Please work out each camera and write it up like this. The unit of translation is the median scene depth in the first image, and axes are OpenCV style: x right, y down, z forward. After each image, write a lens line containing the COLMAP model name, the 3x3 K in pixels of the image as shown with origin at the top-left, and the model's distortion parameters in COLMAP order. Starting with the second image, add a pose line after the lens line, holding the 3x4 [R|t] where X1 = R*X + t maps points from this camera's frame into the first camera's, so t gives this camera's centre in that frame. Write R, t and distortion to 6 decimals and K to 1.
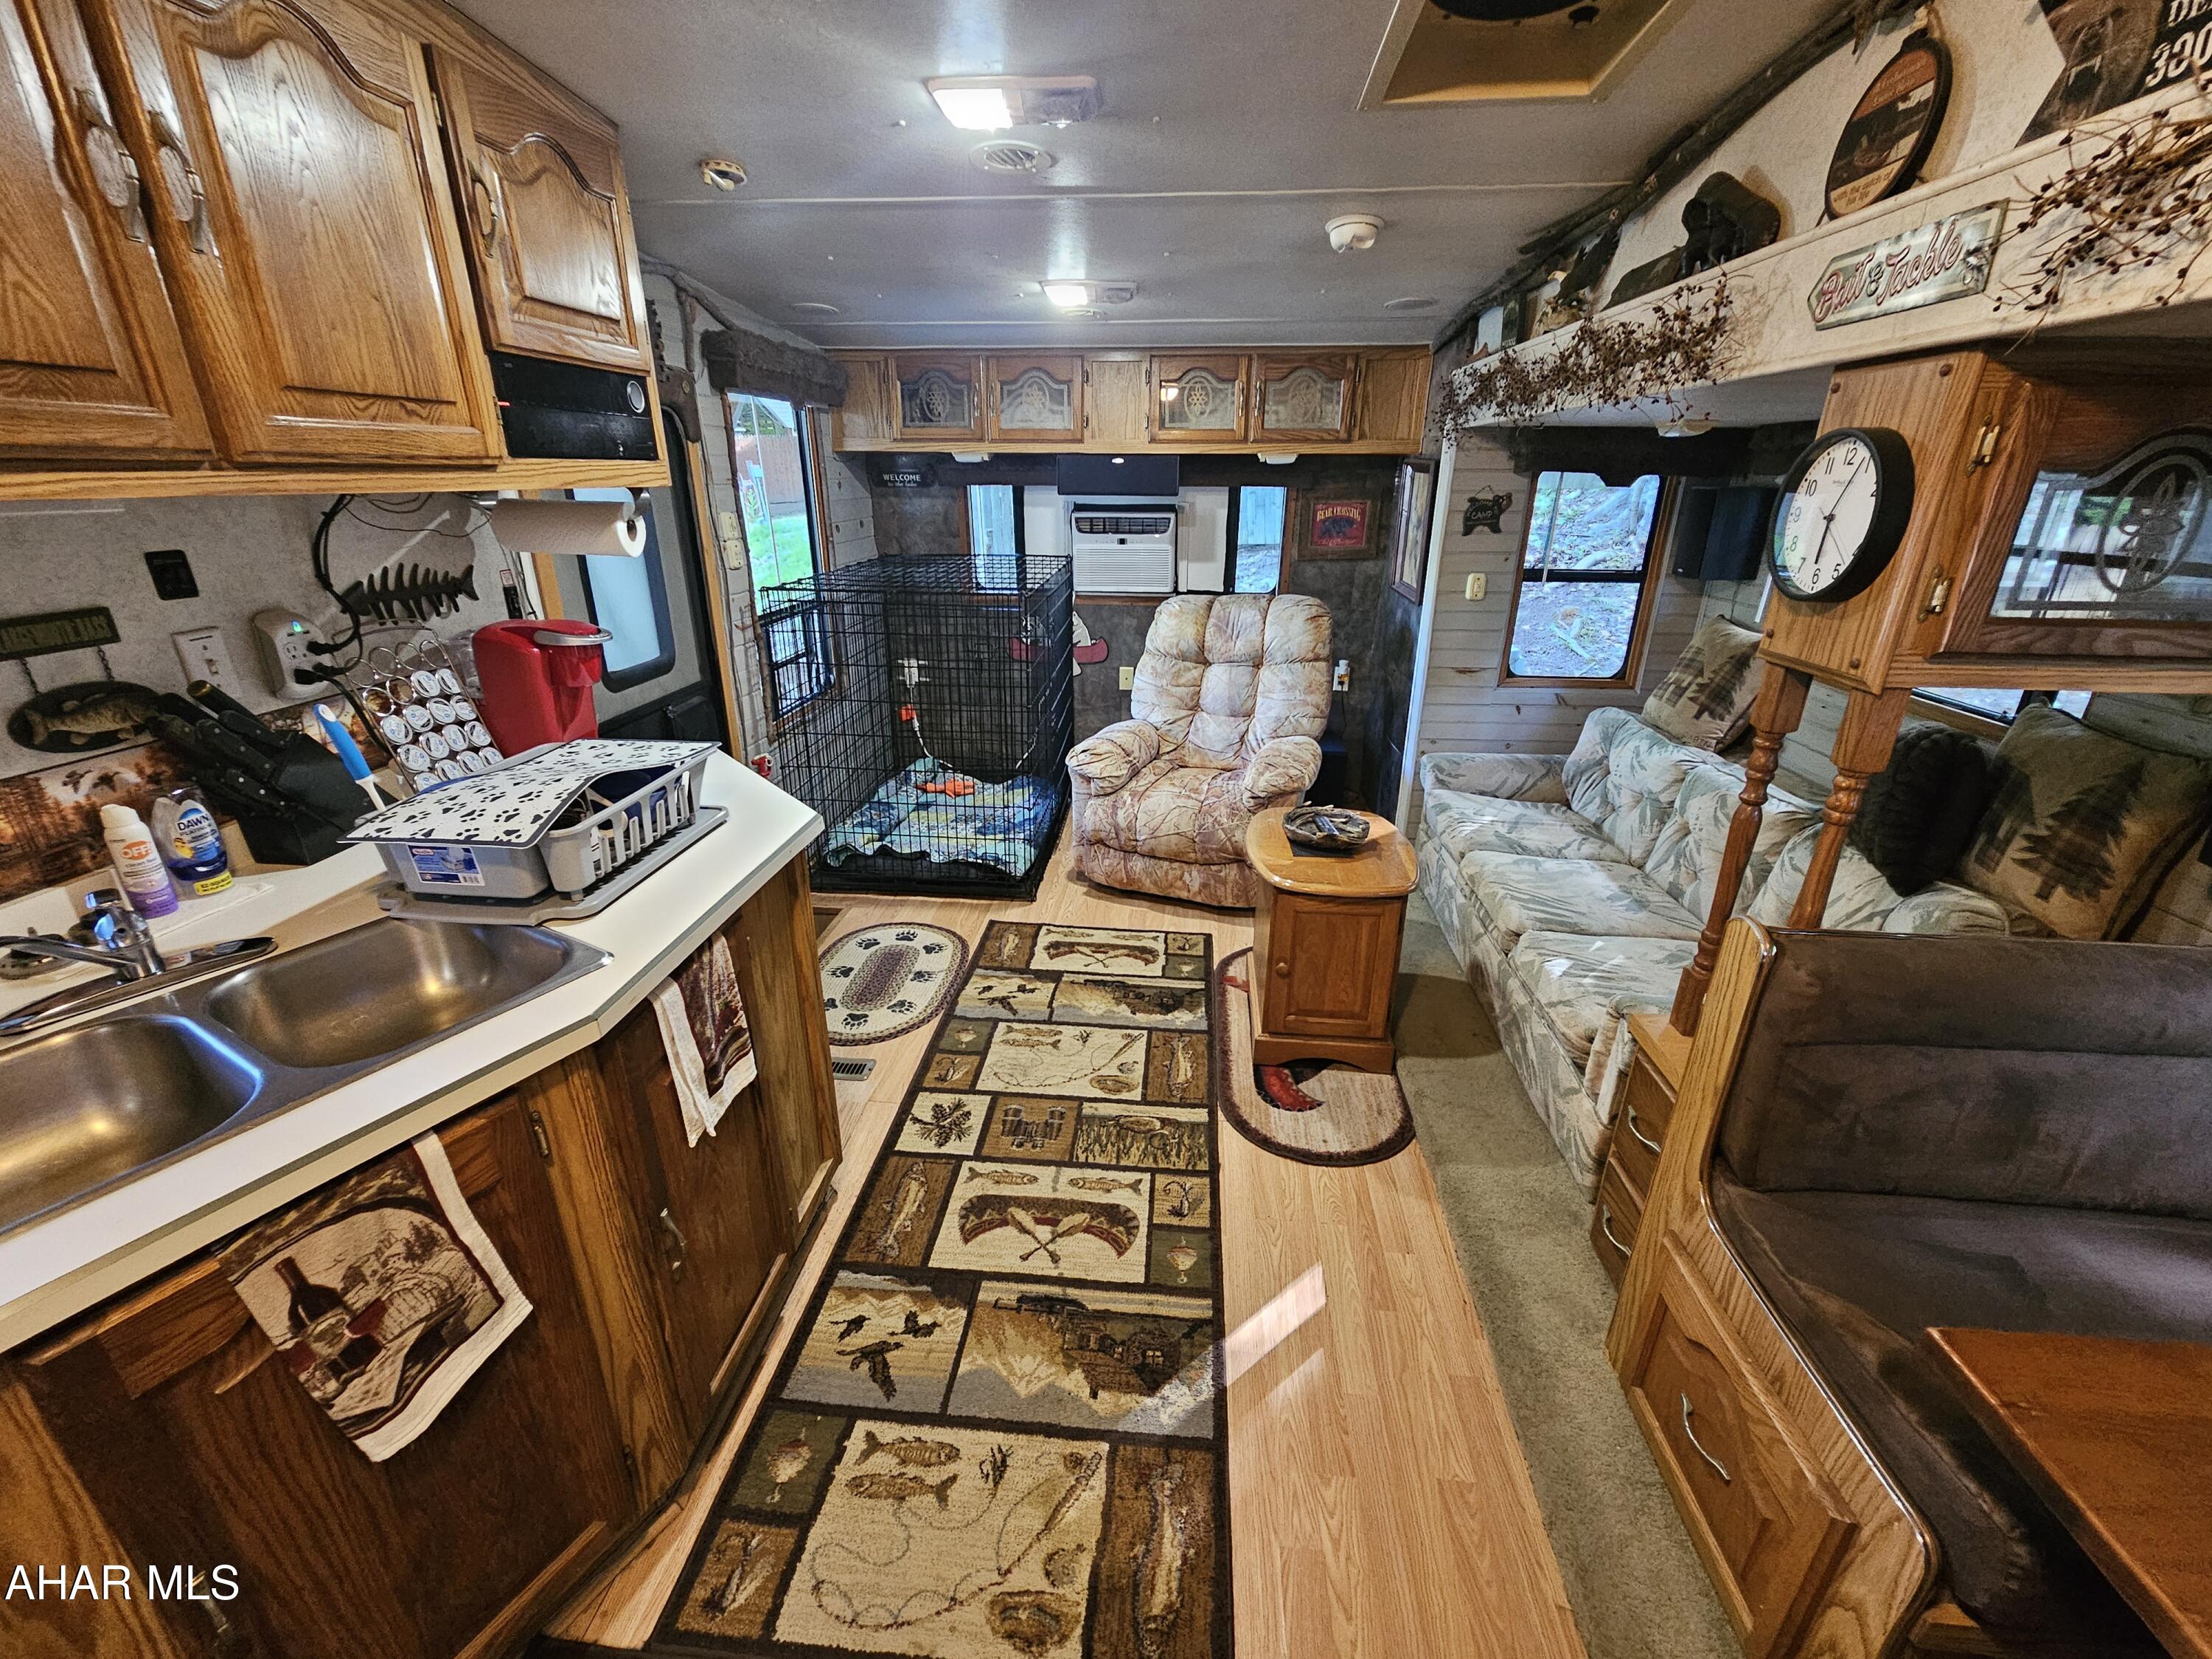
lens RADIAL K [[906.6, 0, 1103.3], [0, 906.6, 836.7], [0, 0, 1]] dist [-0.001380, -0.001239]
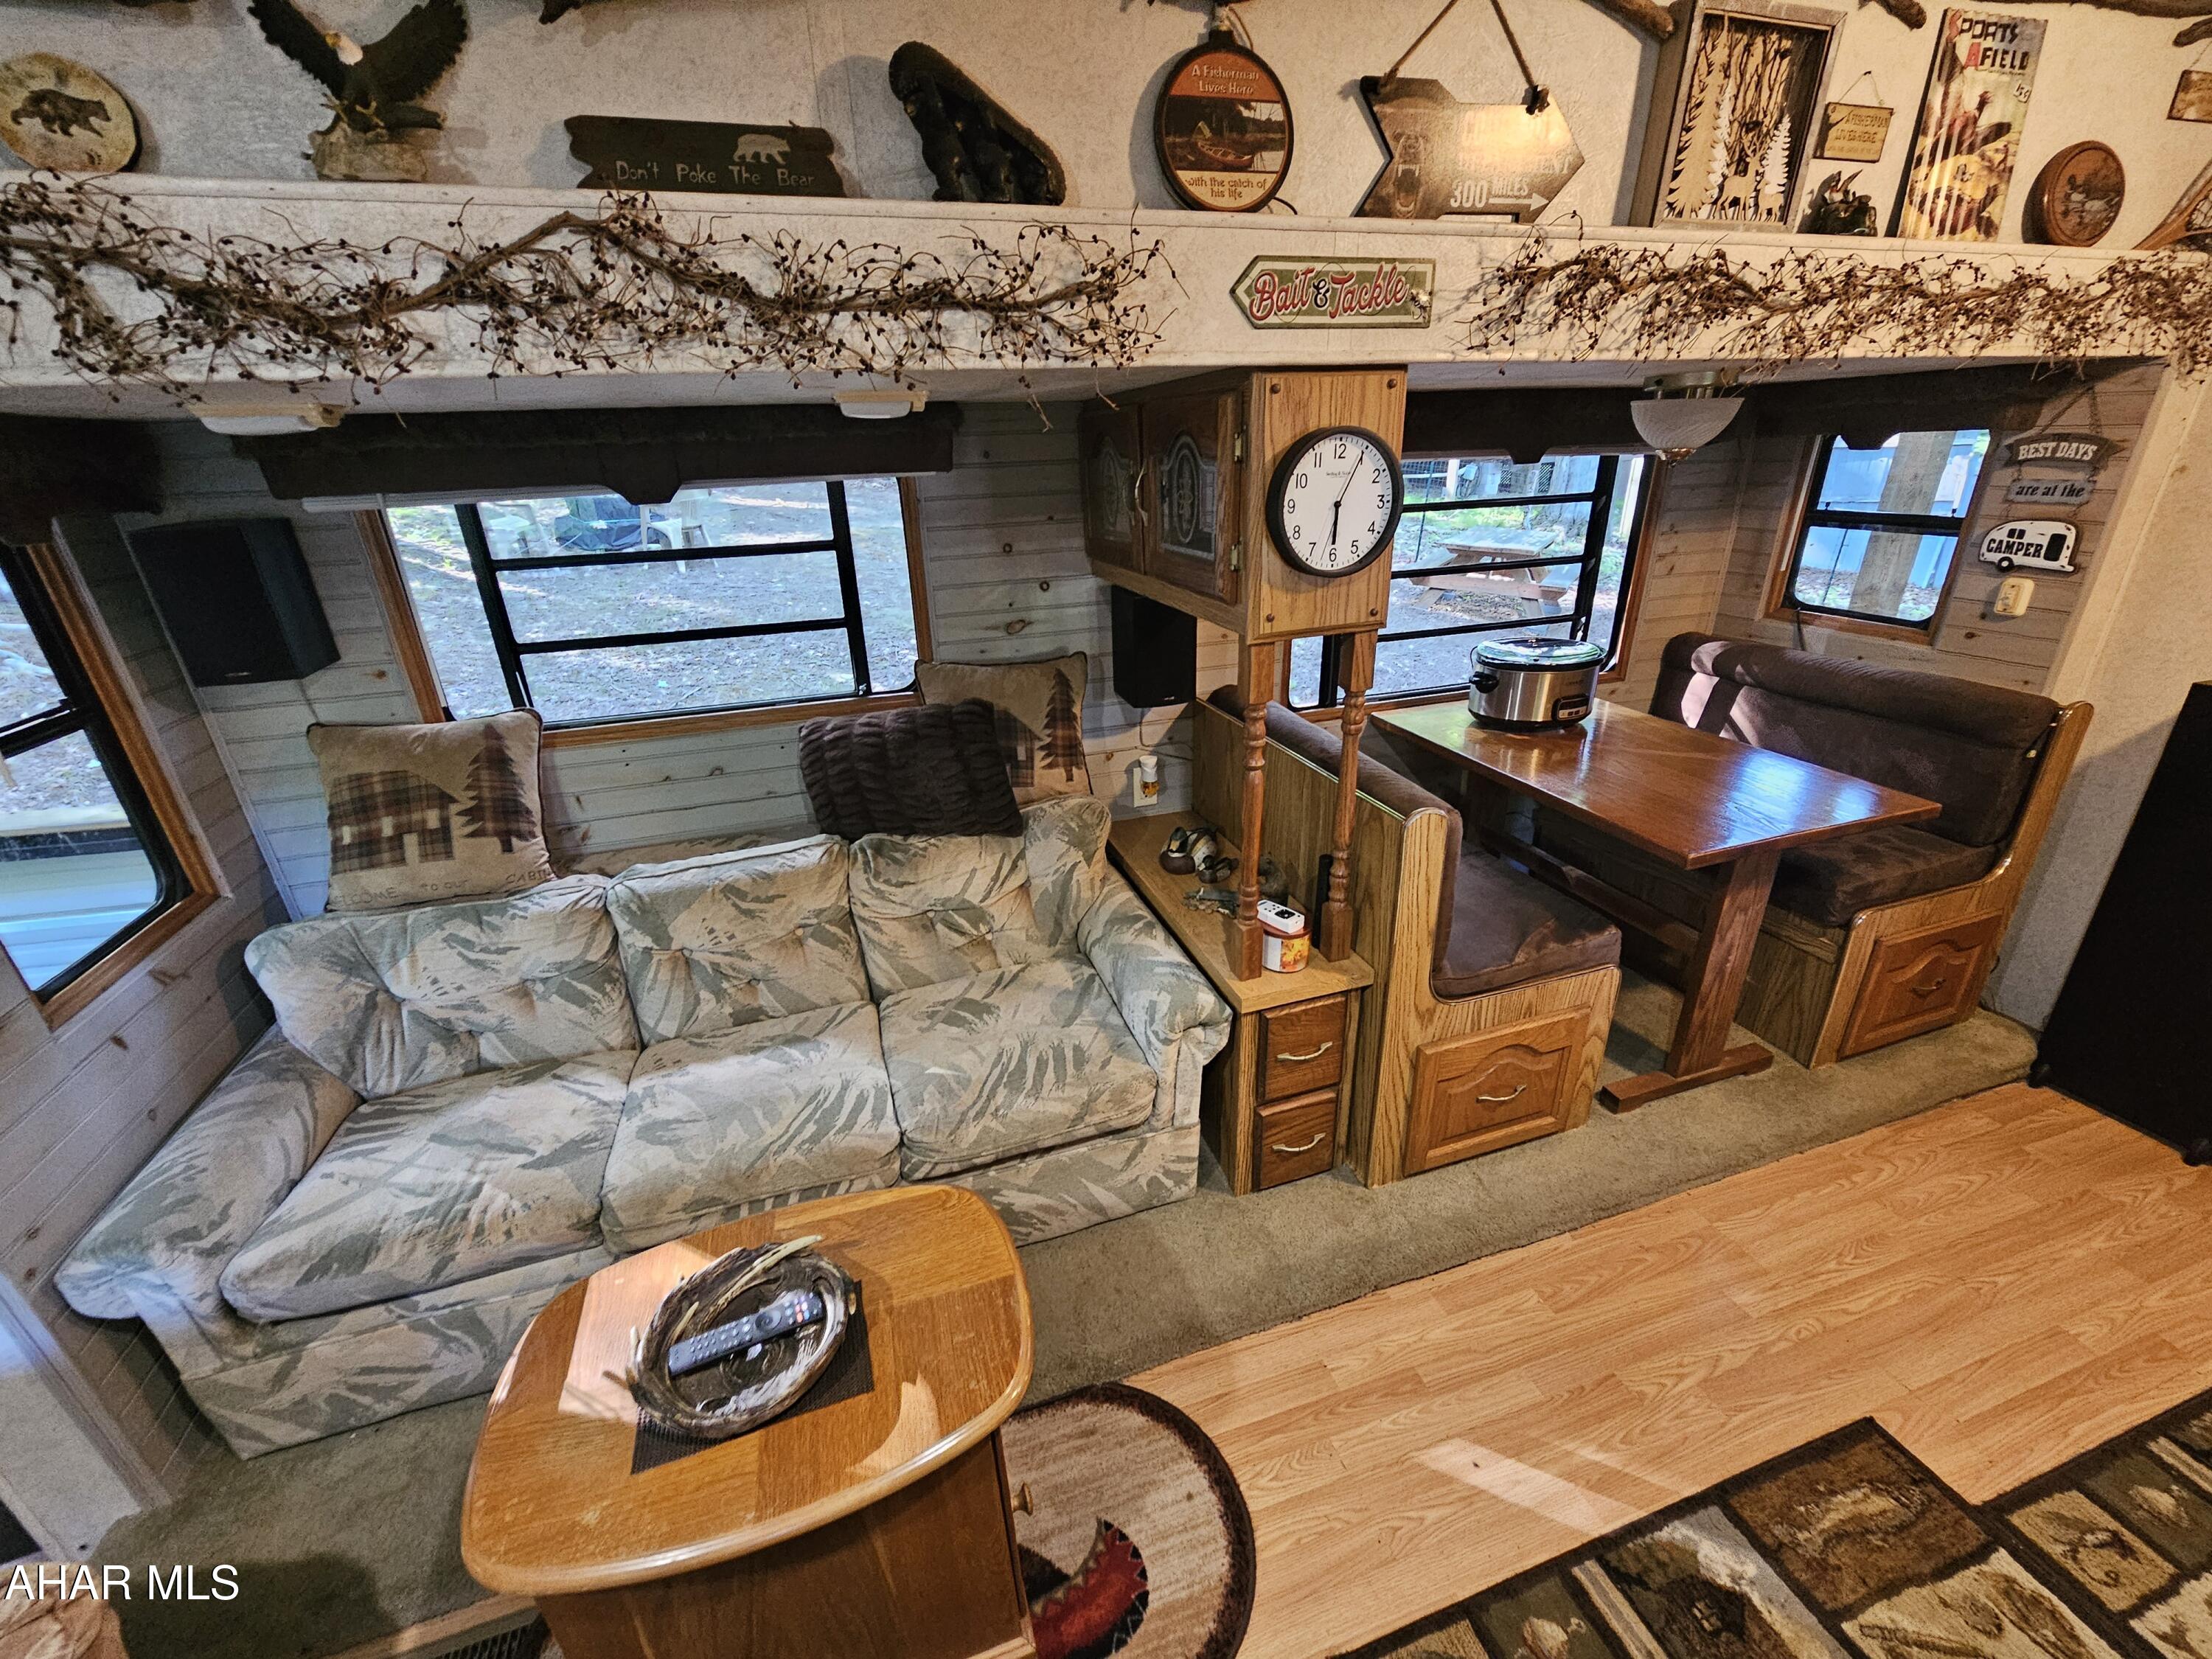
lens RADIAL K [[906.6, 0, 1107.2], [0, 906.6, 835.8], [0, 0, 1]] dist [-0.001380, -0.001239]
pose [[-0.400108, -0.357095, 0.844036, -0.084030], [0.369745, 0.779791, 0.505188, -0.287200], [-0.838572, 0.514208, -0.179967, 0.670738]]
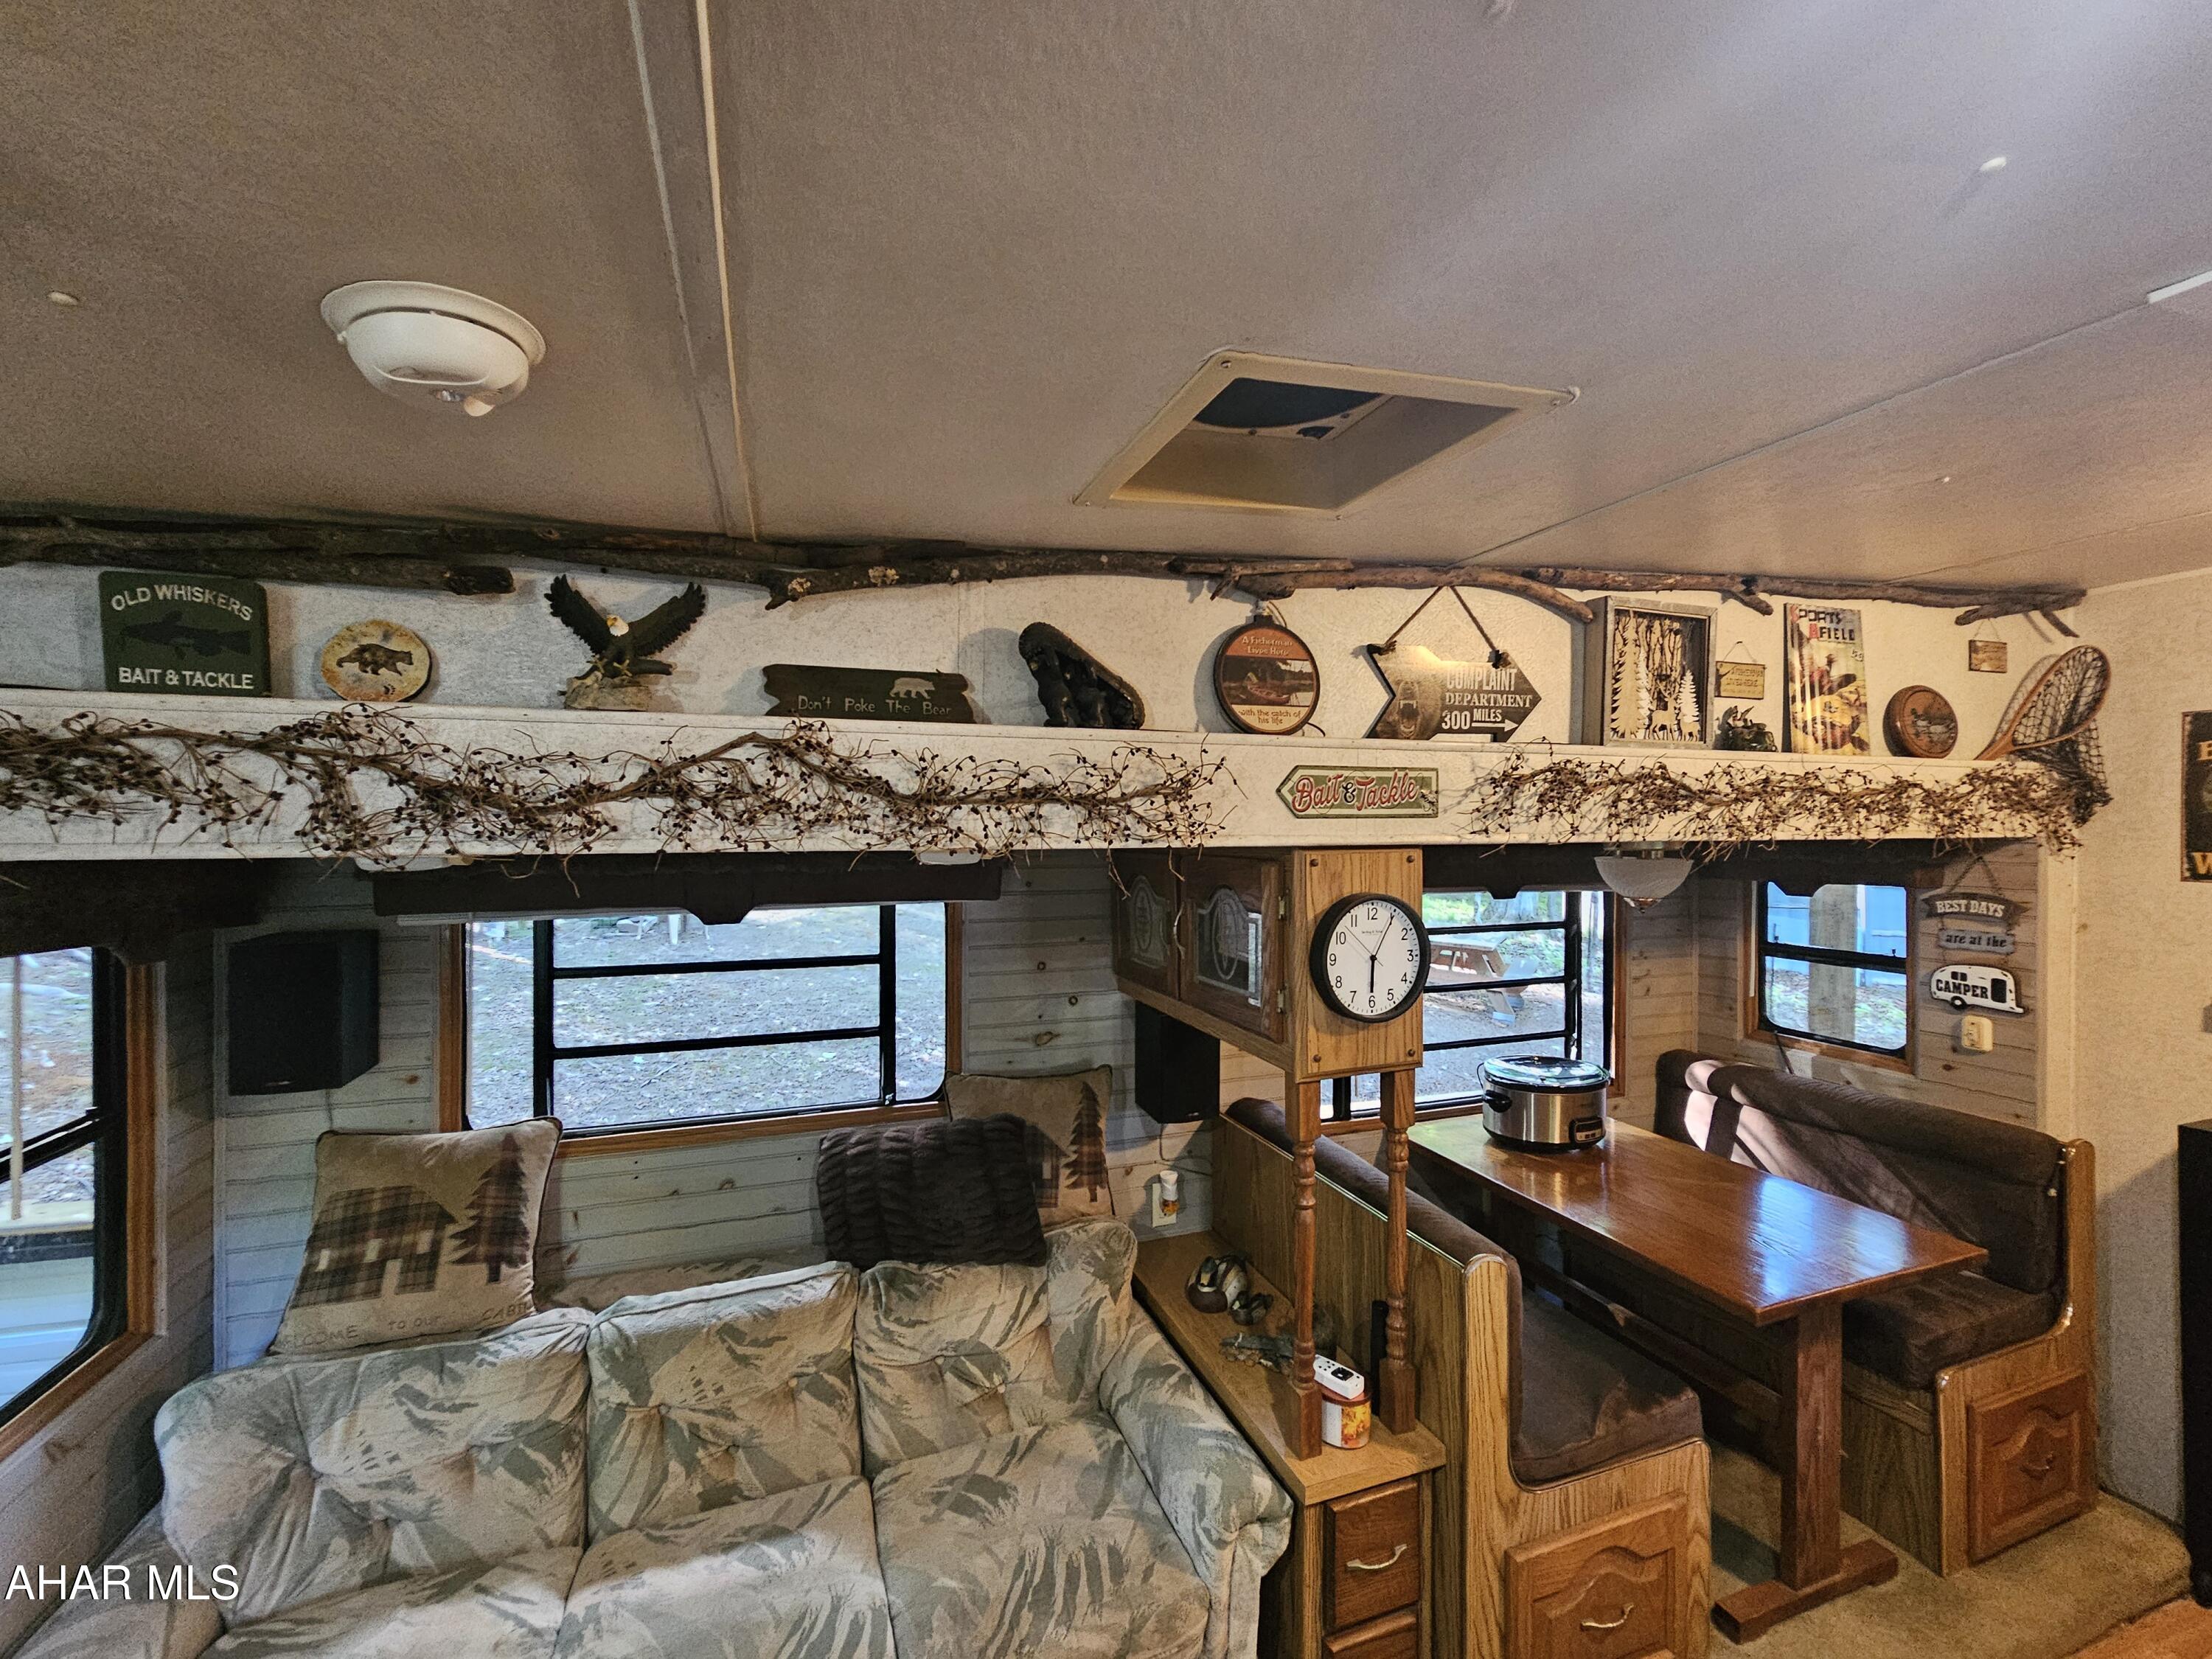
lens RADIAL K [[906.6, 0, 1101.3], [0, 906.6, 832.9], [0, 0, 1]] dist [-0.001380, -0.001239]
pose [[-0.426235, -0.008265, 0.904575, -0.076386], [0.336834, 0.926603, 0.167182, -0.344546], [-0.839563, 0.375950, -0.392167, 0.704815]]
